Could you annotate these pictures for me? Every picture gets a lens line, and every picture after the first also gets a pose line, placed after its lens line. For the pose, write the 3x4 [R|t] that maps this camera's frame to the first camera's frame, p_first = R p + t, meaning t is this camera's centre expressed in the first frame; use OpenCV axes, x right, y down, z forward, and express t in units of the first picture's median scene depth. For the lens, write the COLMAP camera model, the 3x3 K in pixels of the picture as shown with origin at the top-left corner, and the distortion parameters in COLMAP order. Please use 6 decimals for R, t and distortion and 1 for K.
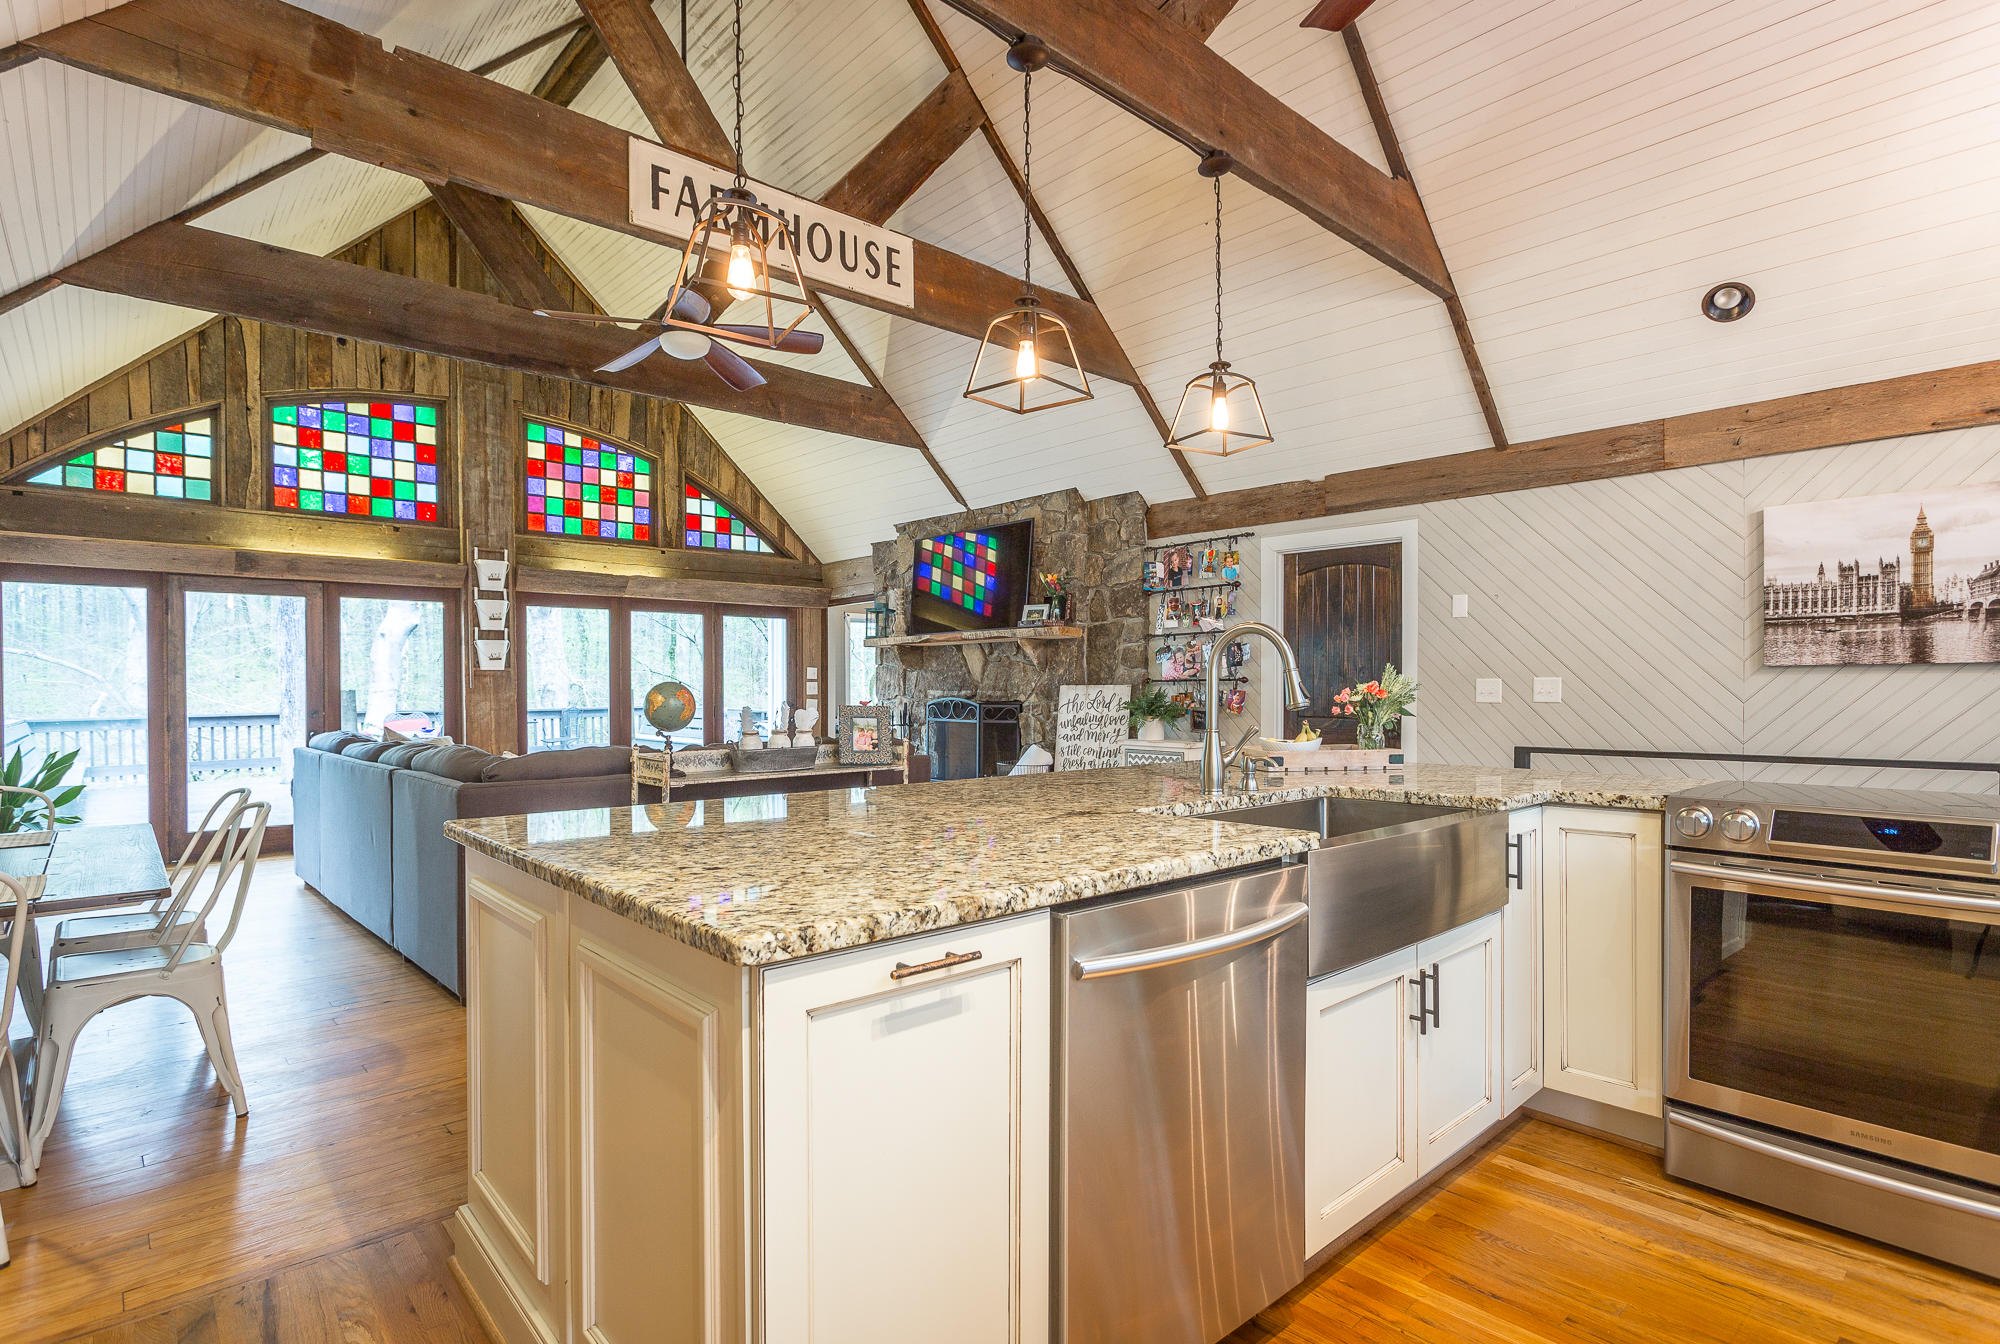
lens RADIAL K [[988.3, 0, 991.3], [0, 988.3, 692.4], [0, 0, 1]] dist [-0.006315, 0.001448]
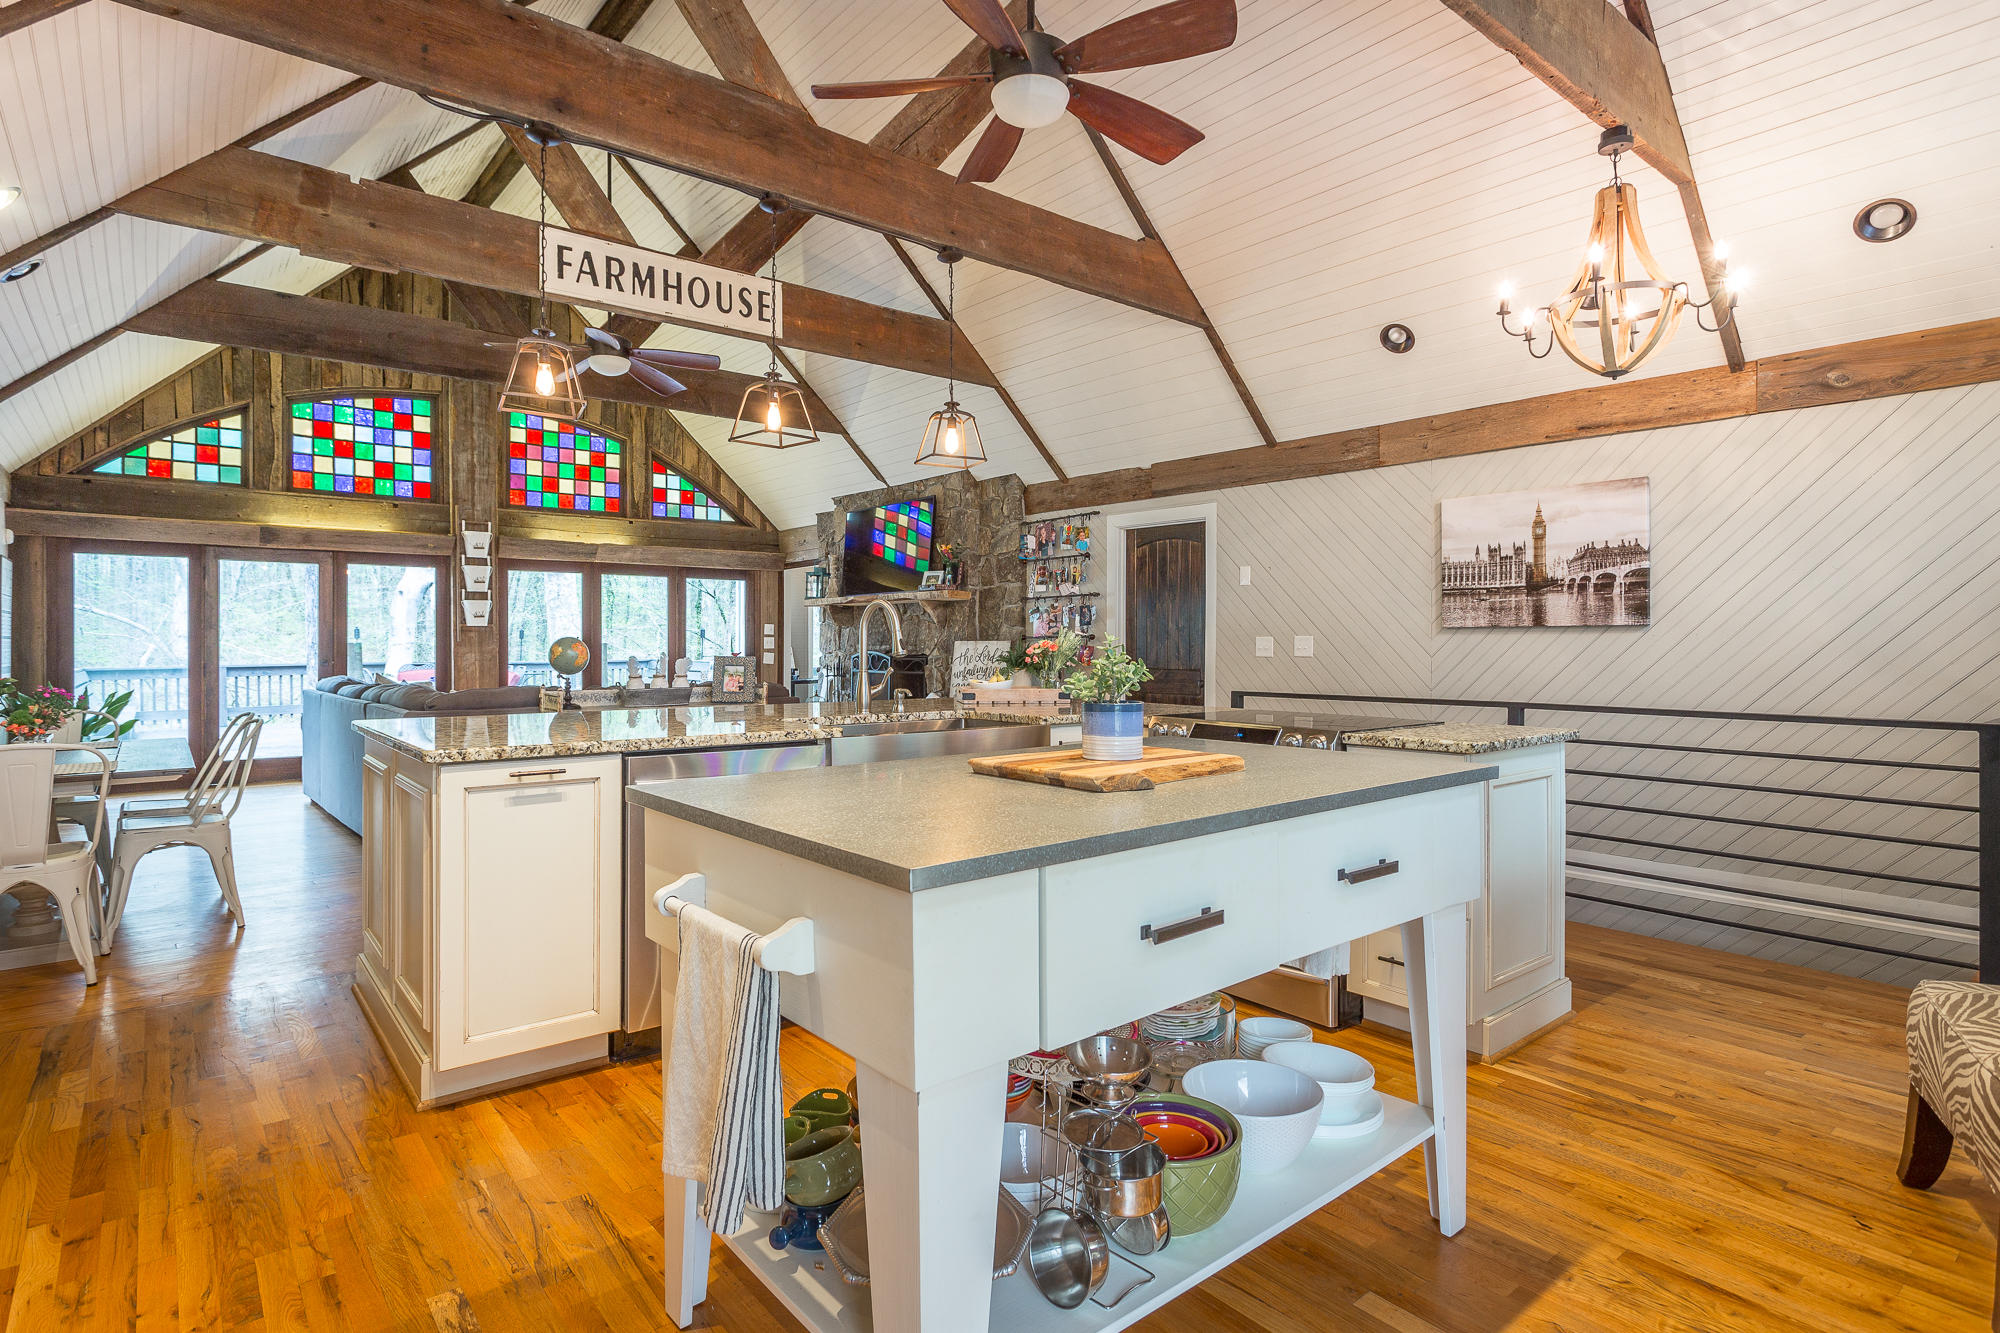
lens RADIAL K [[1023.1, 0, 991.9], [0, 1023.1, 642.0], [0, 0, 1]] dist [-0.001012, 0.000577]
pose [[0.998931, 0.003979, -0.046053, 0.195041], [-0.004268, 0.999972, -0.006182, 0.001281], [0.046028, 0.006372, 0.998920, -0.218330]]
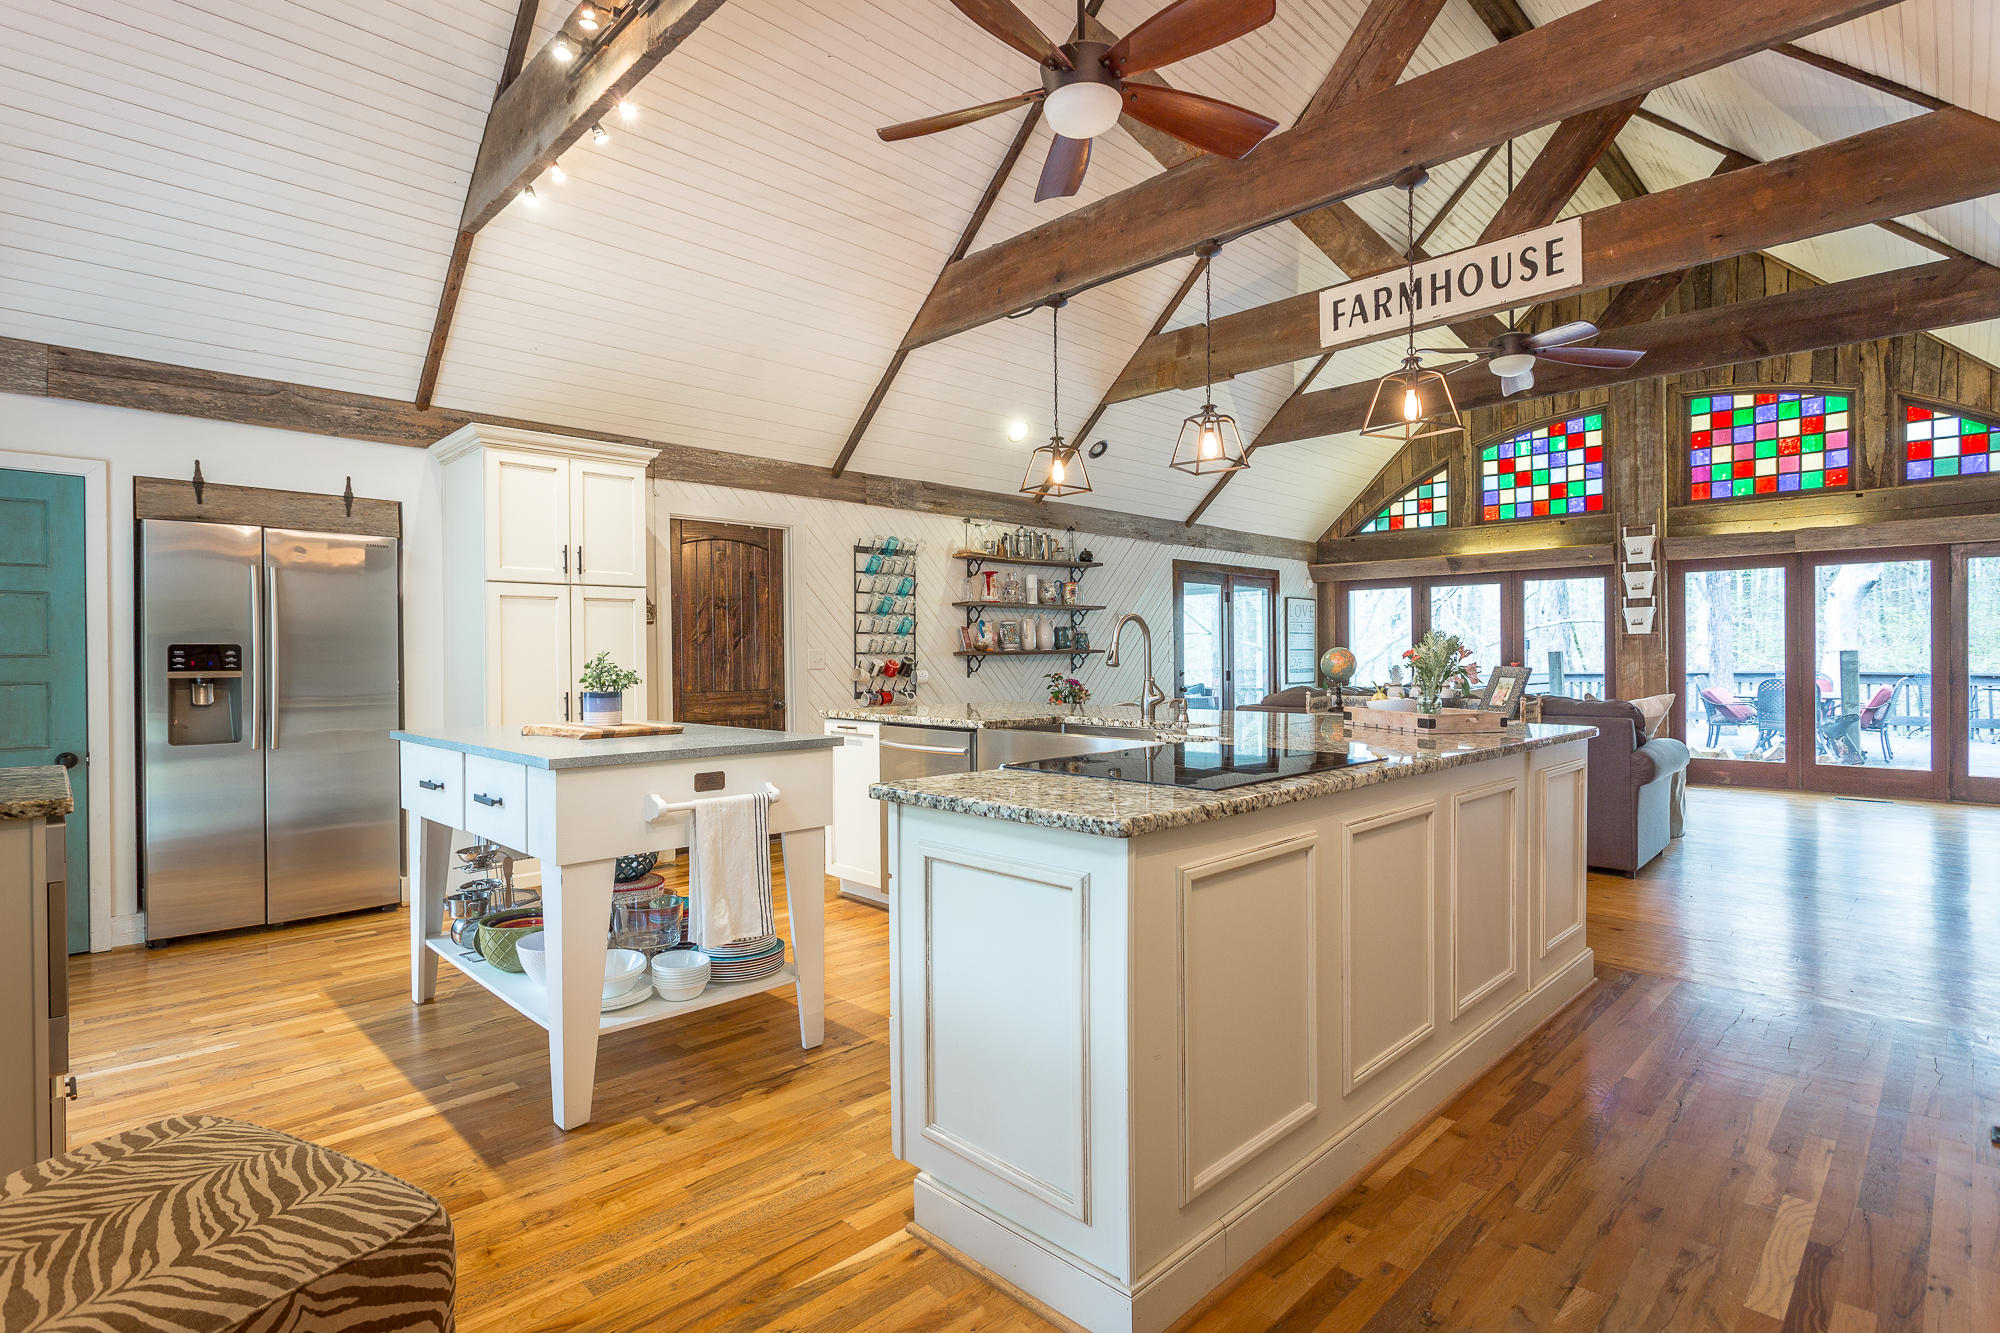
lens RADIAL K [[976.5, 0, 991.5], [0, 976.5, 662.6], [0, 0, 1]] dist [-0.009508, 0.006766]
pose [[0.045844, 0.012804, -0.998867, 0.721481], [-0.000823, 0.999918, 0.012780, -0.004384], [0.998948, 0.000236, 0.045851, 0.267614]]
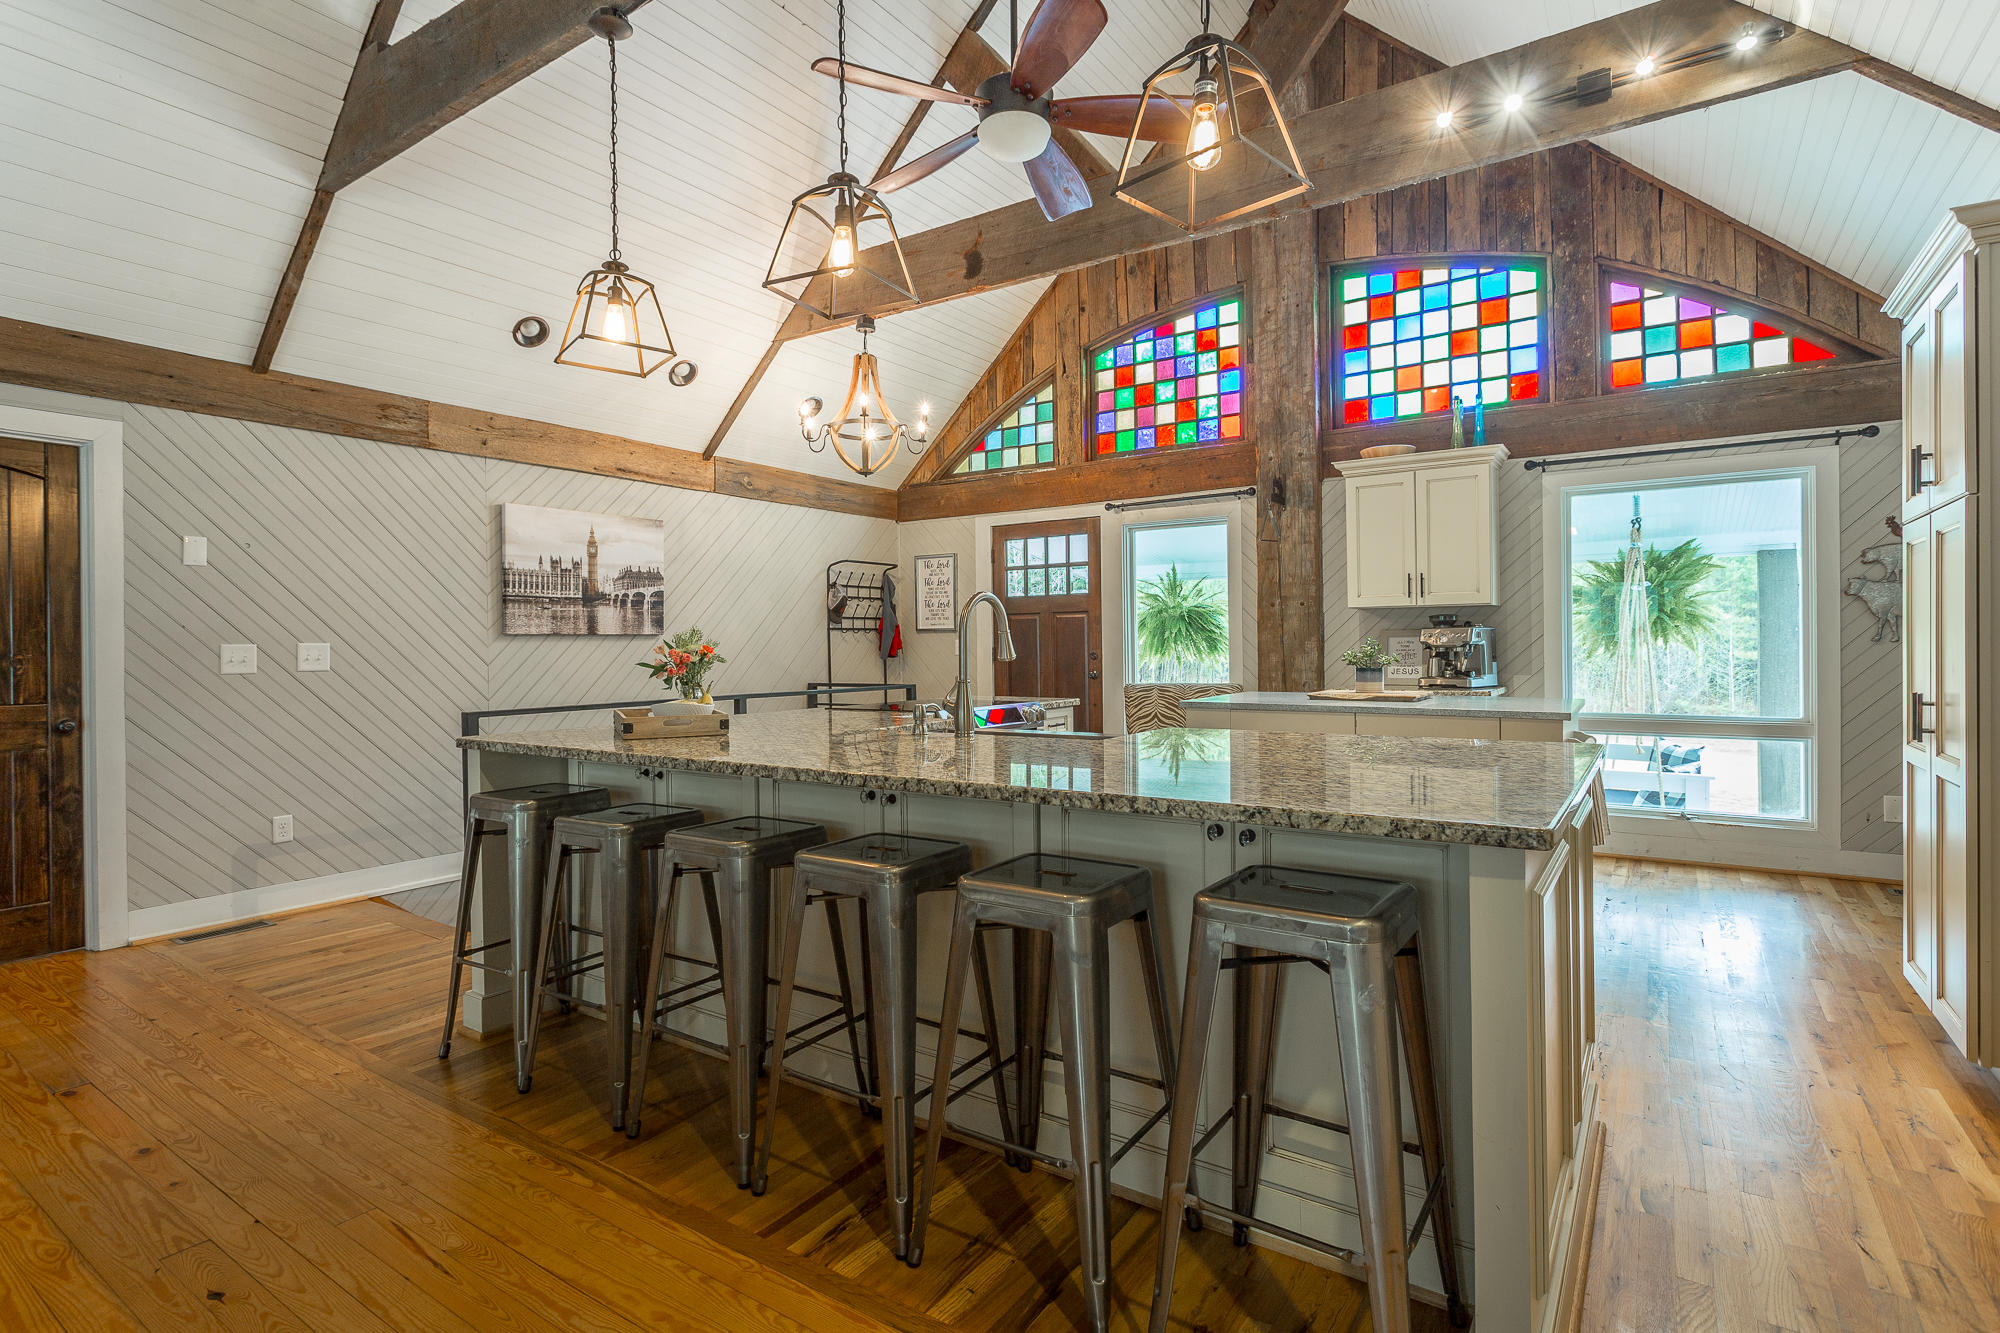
lens RADIAL K [[988.1, 0, 983.4], [0, 988.1, 650.1], [0, 0, 1]] dist [-0.000873, 0.000331]
pose [[-0.231750, 0.000658, 0.972775, -0.369163], [0.017133, 0.999847, 0.003405, -0.001179], [-0.972624, 0.017456, -0.231726, 0.499410]]
